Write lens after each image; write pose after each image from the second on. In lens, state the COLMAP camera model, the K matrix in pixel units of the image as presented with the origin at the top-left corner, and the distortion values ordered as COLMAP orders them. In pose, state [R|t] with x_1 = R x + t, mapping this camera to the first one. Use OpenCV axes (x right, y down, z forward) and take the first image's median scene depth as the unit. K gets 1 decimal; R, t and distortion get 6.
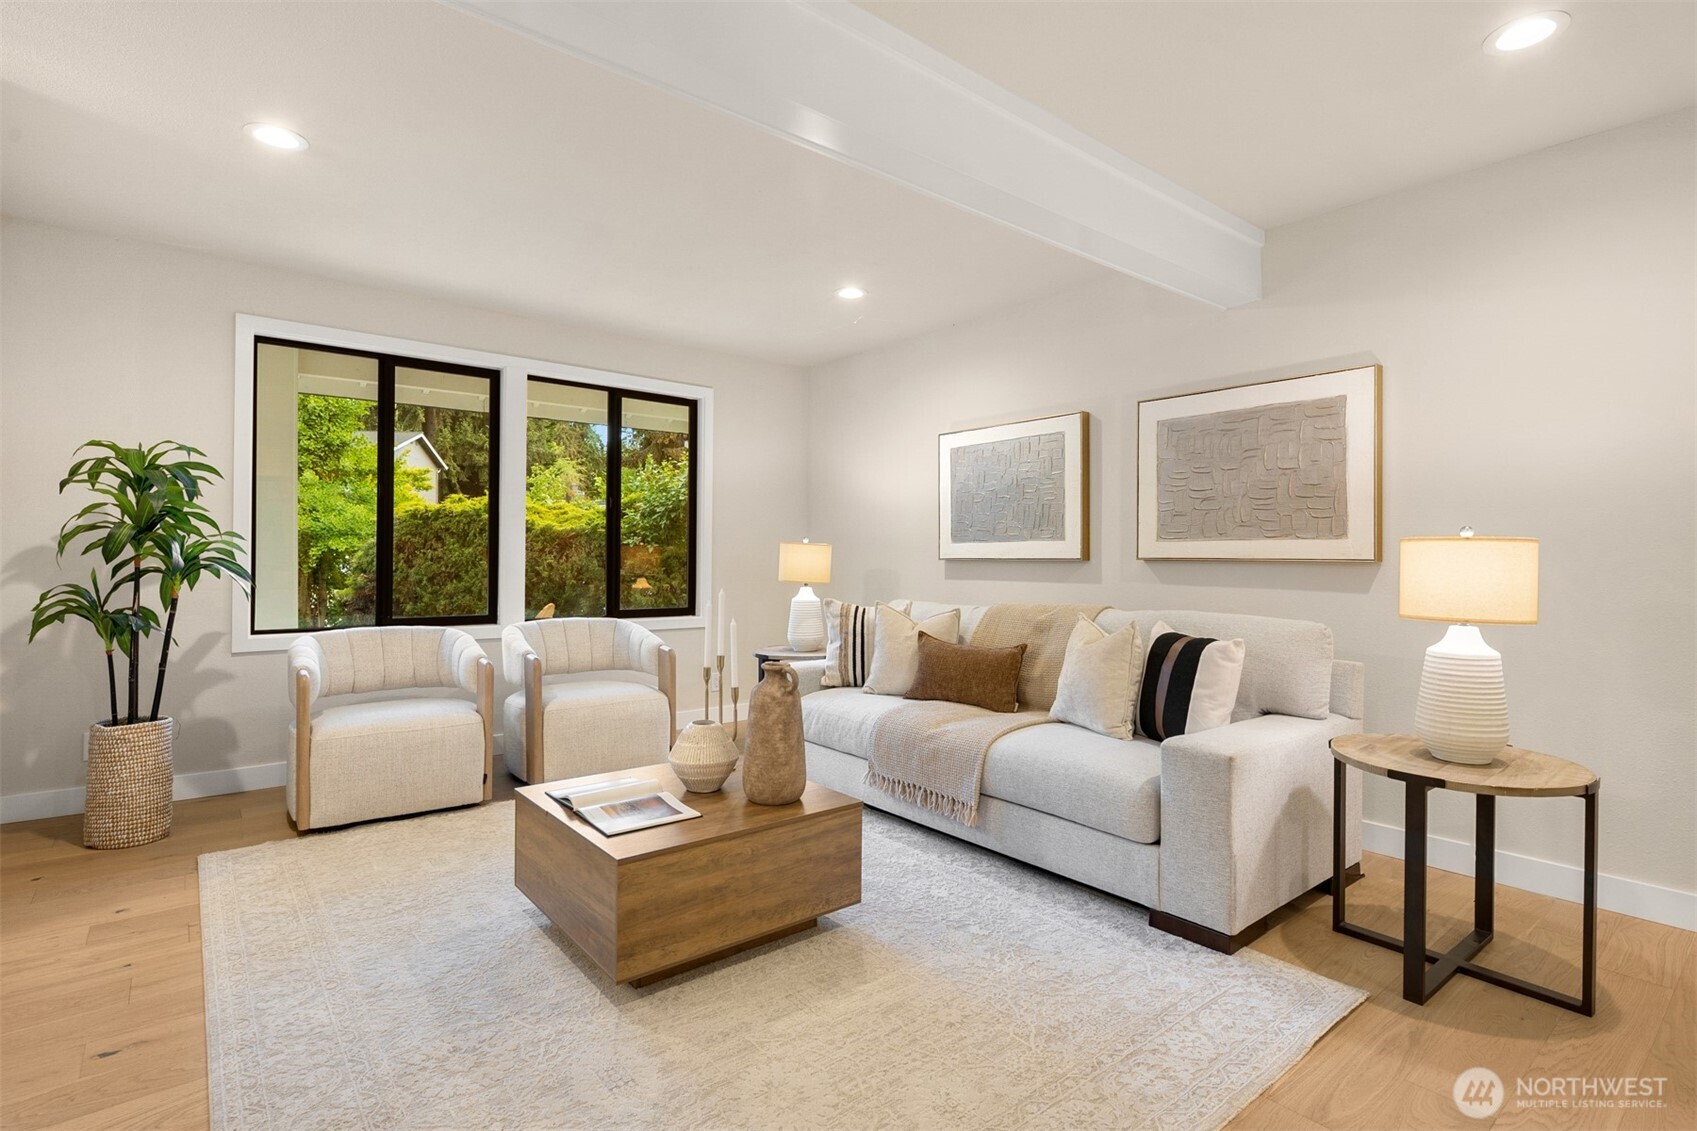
lens RADIAL K [[819.2, 0, 845.3], [0, 819.2, 566.7], [0, 0, 1]] dist [0.001115, -0.000834]
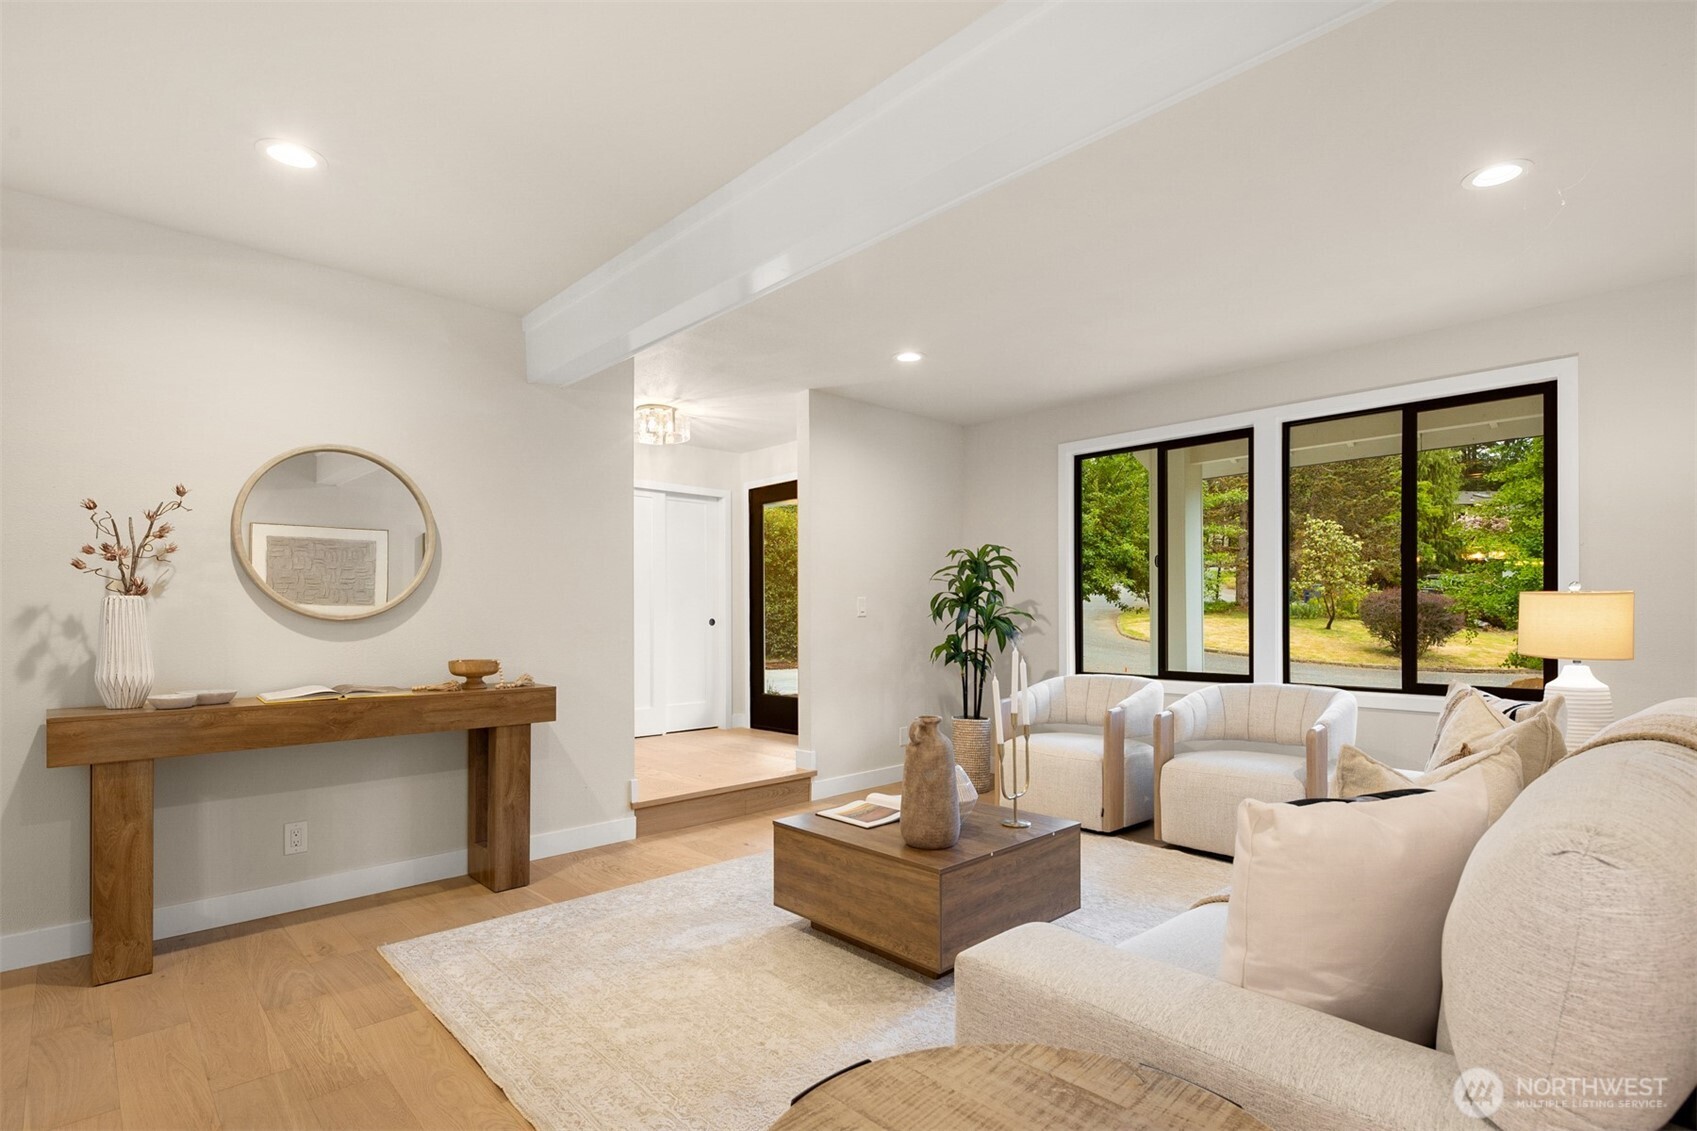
lens RADIAL K [[818.7, 0, 849.5], [0, 818.7, 623.5], [0, 0, 1]] dist [0.003823, 0.000293]
pose [[0.074006, 0.004003, -0.997250, 0.731945], [-0.008746, 0.999956, 0.003365, -0.003903], [0.997219, 0.008473, 0.074038, 0.617588]]
